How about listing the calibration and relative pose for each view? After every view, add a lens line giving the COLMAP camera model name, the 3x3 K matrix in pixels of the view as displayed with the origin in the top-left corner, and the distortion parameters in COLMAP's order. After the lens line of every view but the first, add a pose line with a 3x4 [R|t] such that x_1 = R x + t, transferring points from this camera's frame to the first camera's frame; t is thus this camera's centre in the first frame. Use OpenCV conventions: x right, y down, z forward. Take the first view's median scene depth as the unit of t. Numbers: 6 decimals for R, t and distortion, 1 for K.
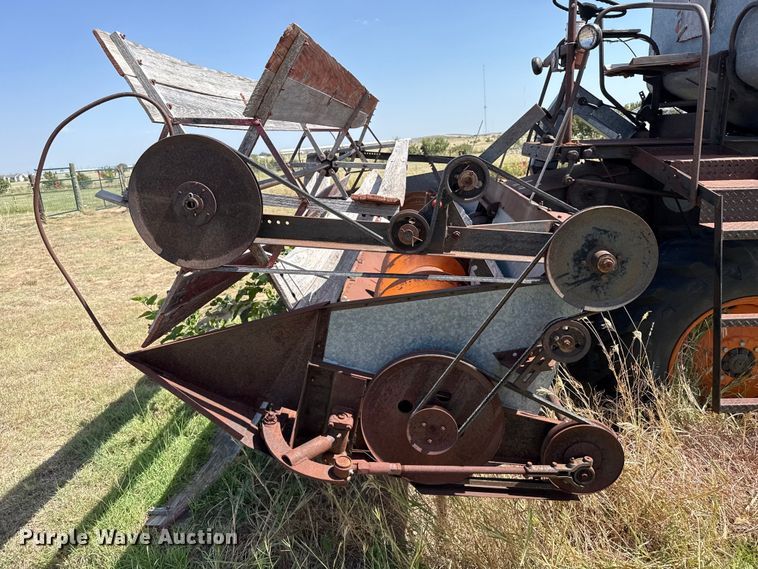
lens RADIAL K [[532.0, 0, 379.9], [0, 532.0, 287.8], [0, 0, 1]] dist [0.013946, -0.001189]
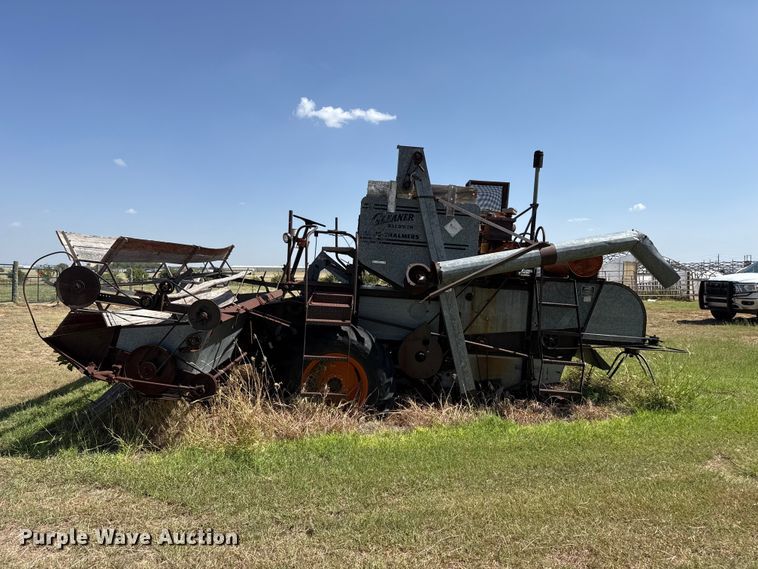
lens RADIAL K [[532.0, 0, 385.3], [0, 532.0, 287.8], [0, 0, 1]] dist [0.013946, -0.001189]
pose [[0.990179, 0.100591, 0.097092, 1.033773], [-0.075468, 0.969188, -0.234475, 0.404770], [-0.117687, 0.224845, 0.967261, -2.042639]]
